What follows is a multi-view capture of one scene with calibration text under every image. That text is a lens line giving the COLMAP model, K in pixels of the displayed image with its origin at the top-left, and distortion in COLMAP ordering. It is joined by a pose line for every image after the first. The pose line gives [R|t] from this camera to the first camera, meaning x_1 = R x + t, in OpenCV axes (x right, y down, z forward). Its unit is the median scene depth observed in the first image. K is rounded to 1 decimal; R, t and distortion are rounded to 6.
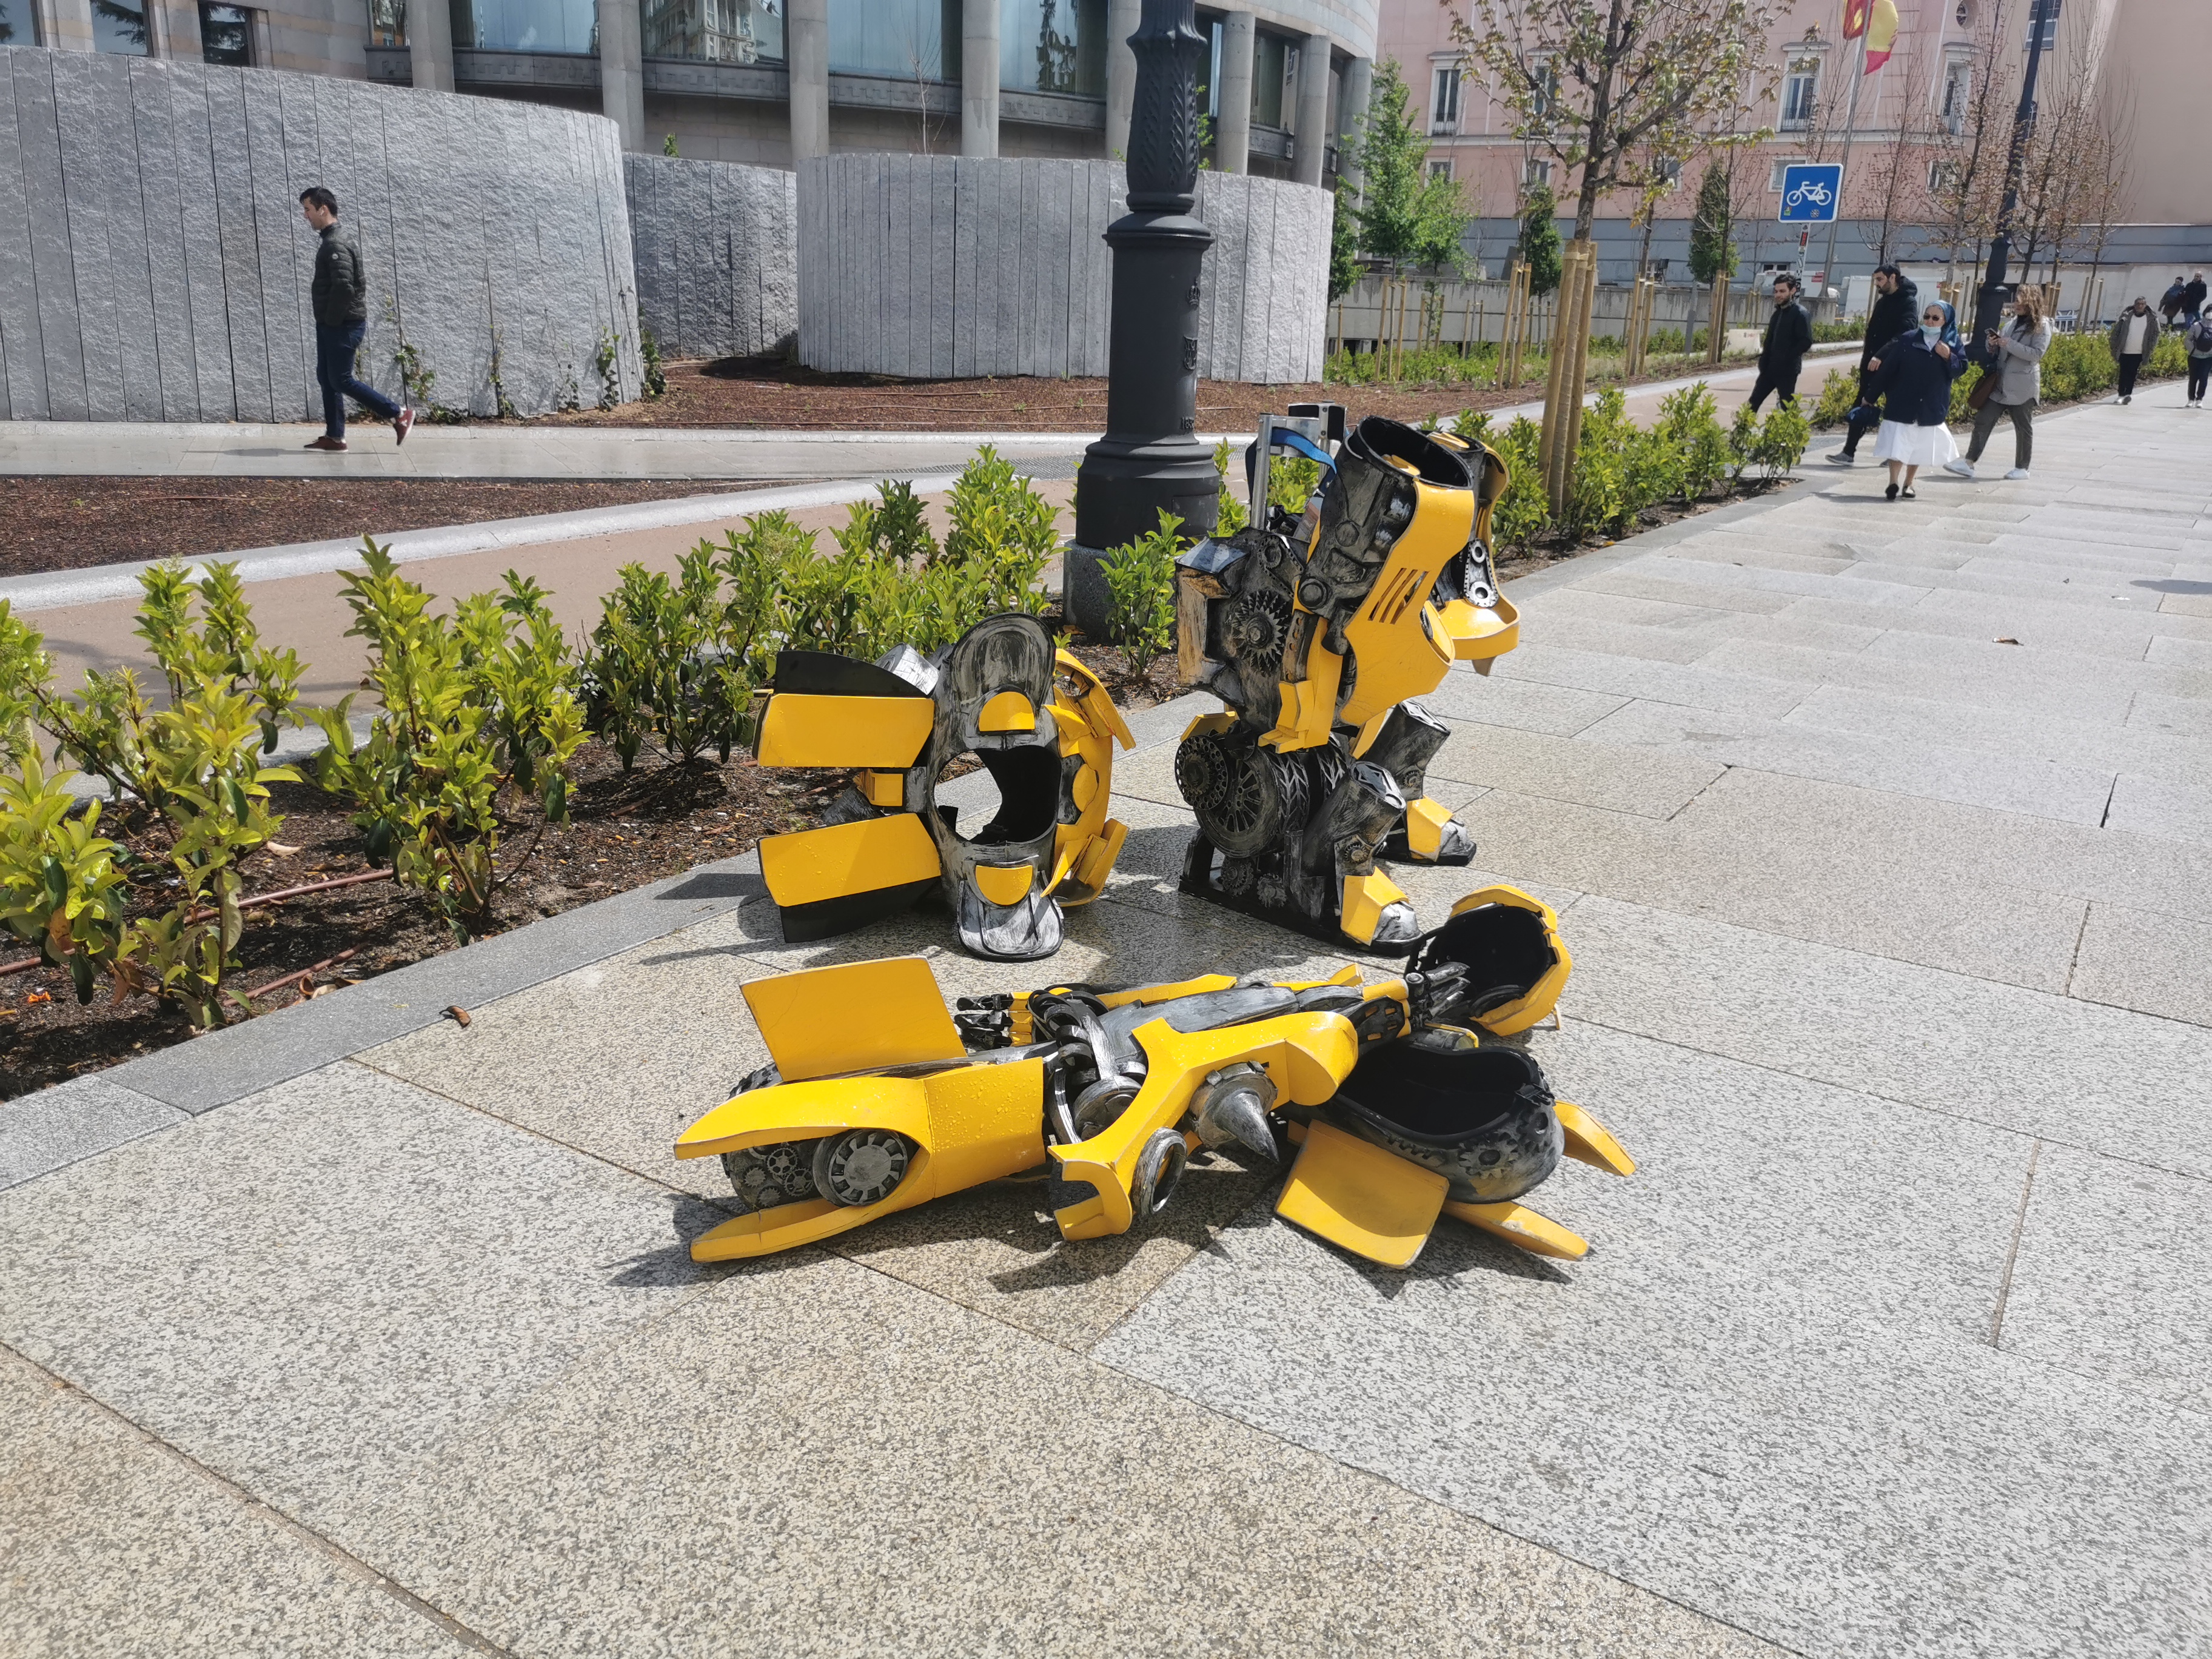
lens RADIAL K [[1726.1, 0, 1106.0], [0, 1726.1, 829.5], [0, 0, 1]] dist [0.038126, -0.018944]
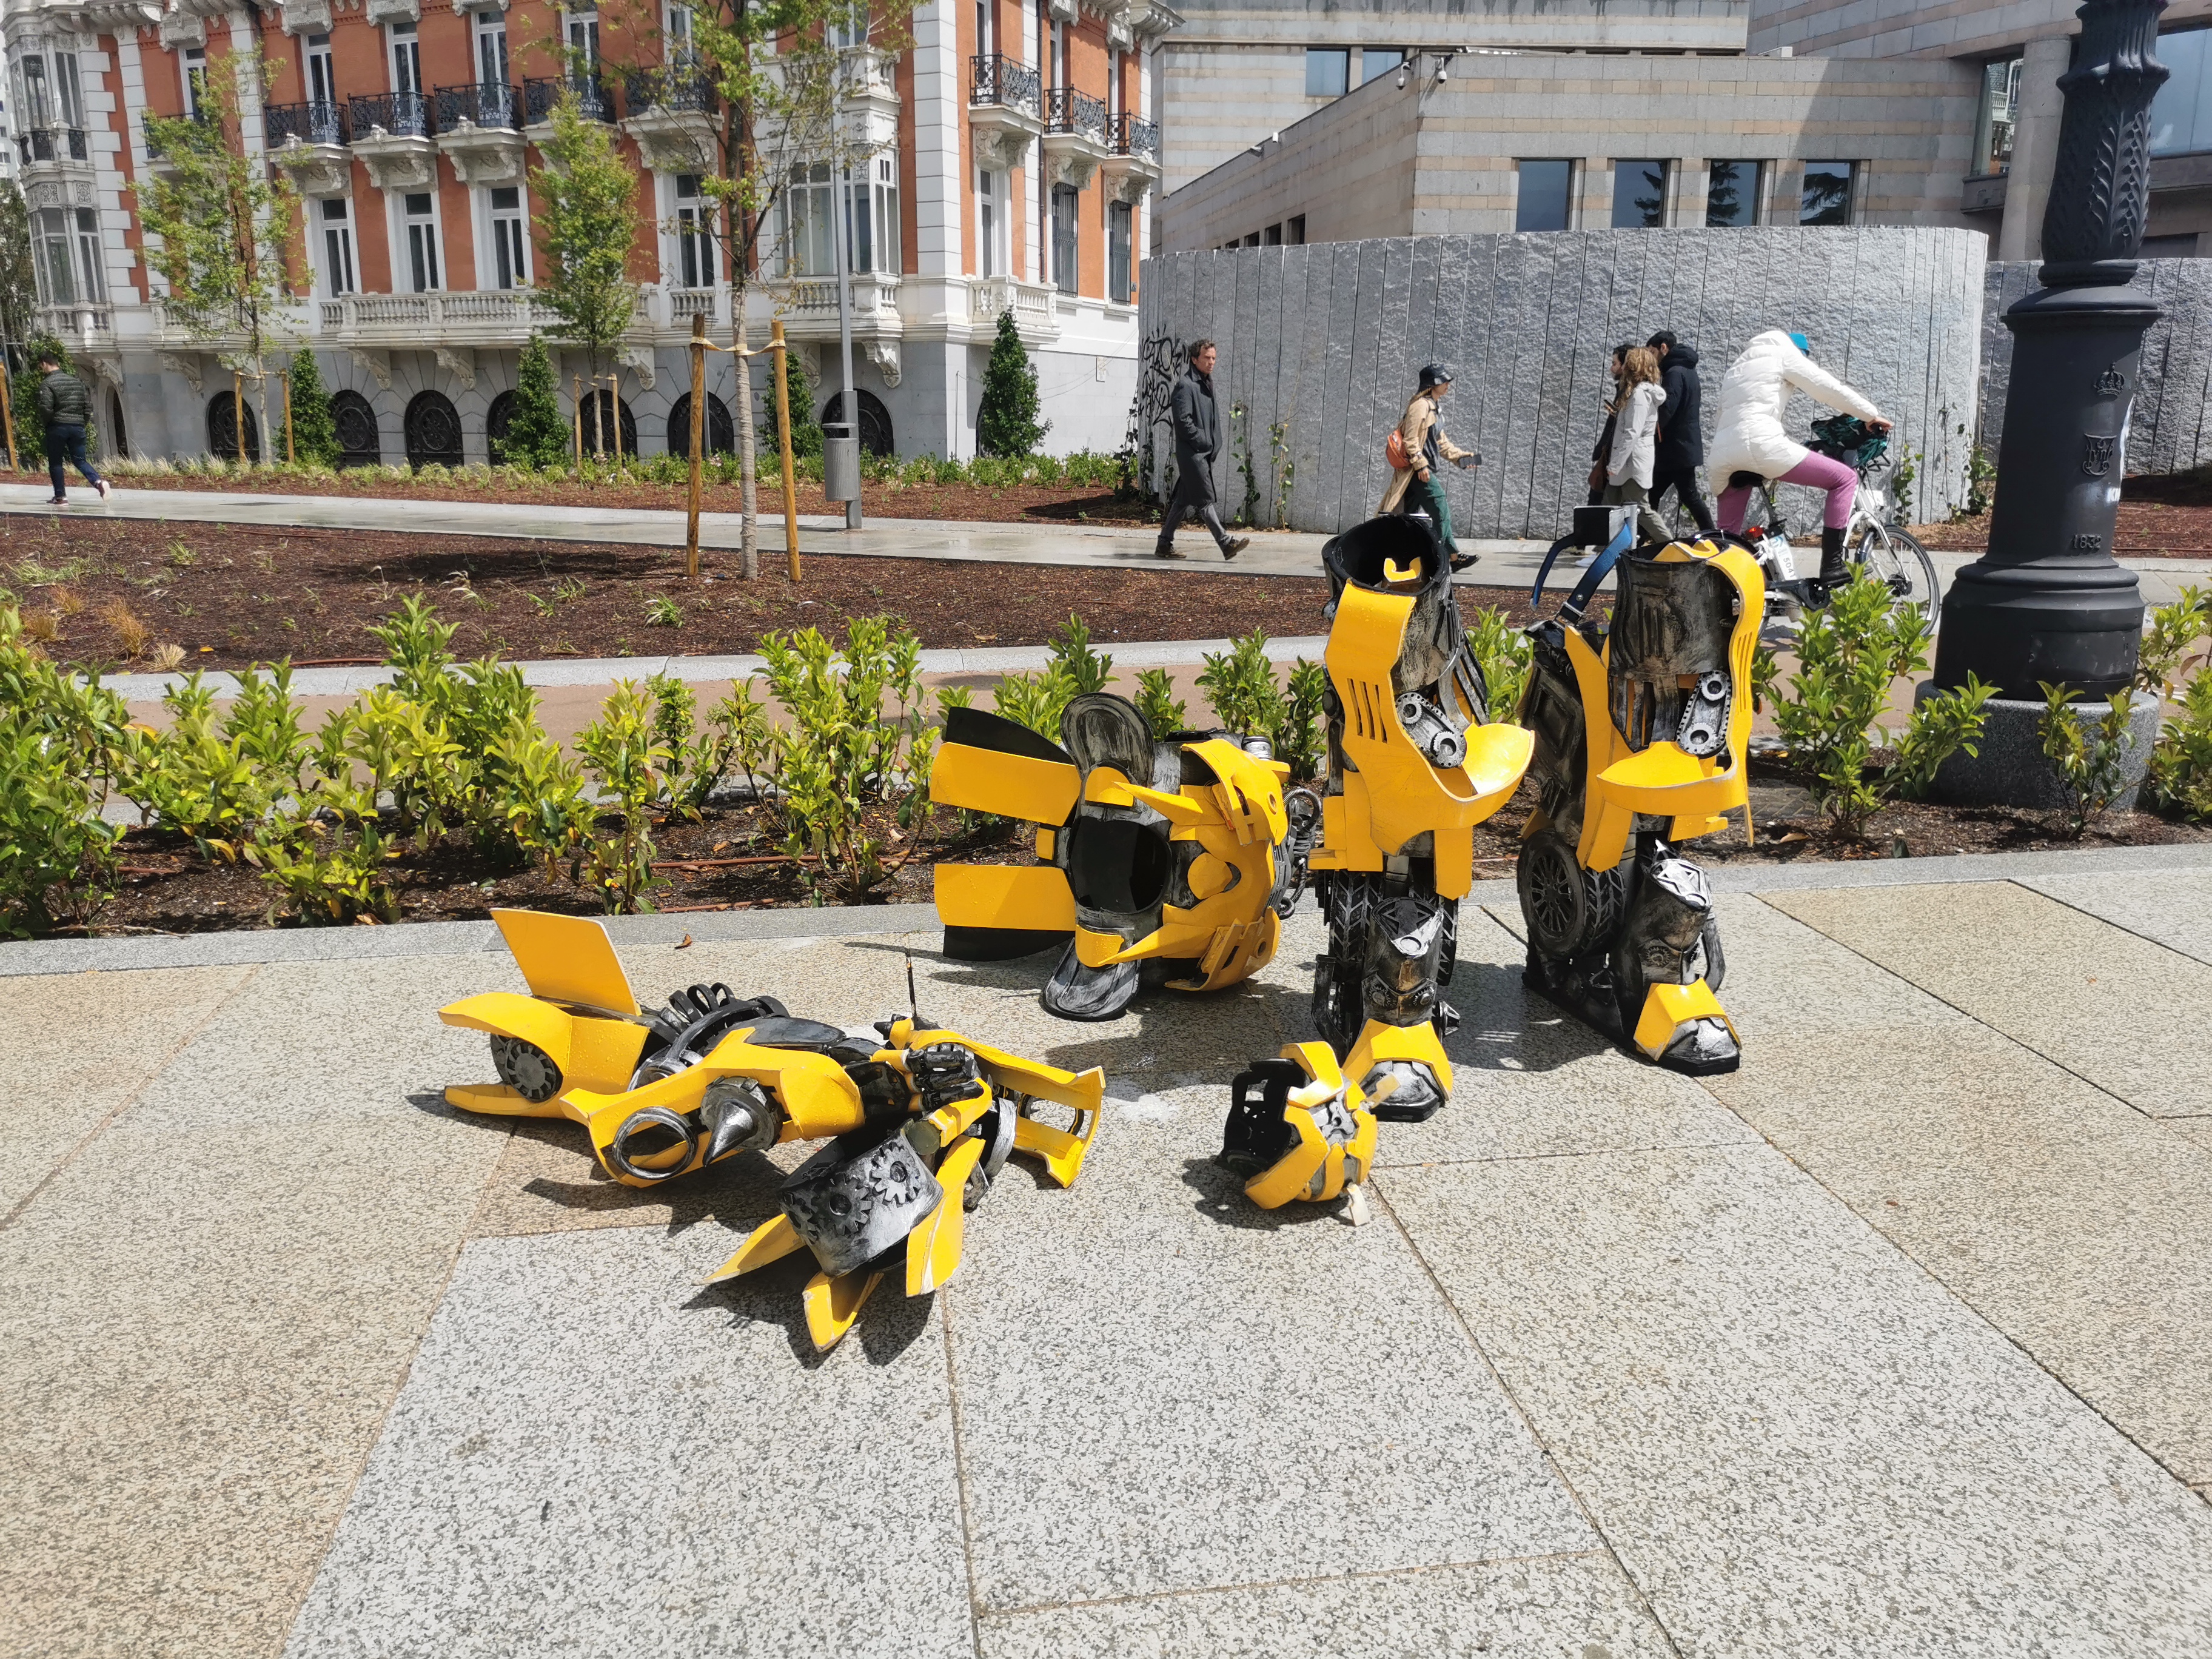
lens RADIAL K [[1726.1, 0, 1106.0], [0, 1726.1, 829.5], [0, 0, 1]] dist [0.038126, -0.018944]
pose [[0.637587, 0.146059, -0.756406, 0.741161], [-0.199090, 0.979748, 0.021369, -0.063823], [0.744208, 0.136968, 0.653753, 0.306026]]
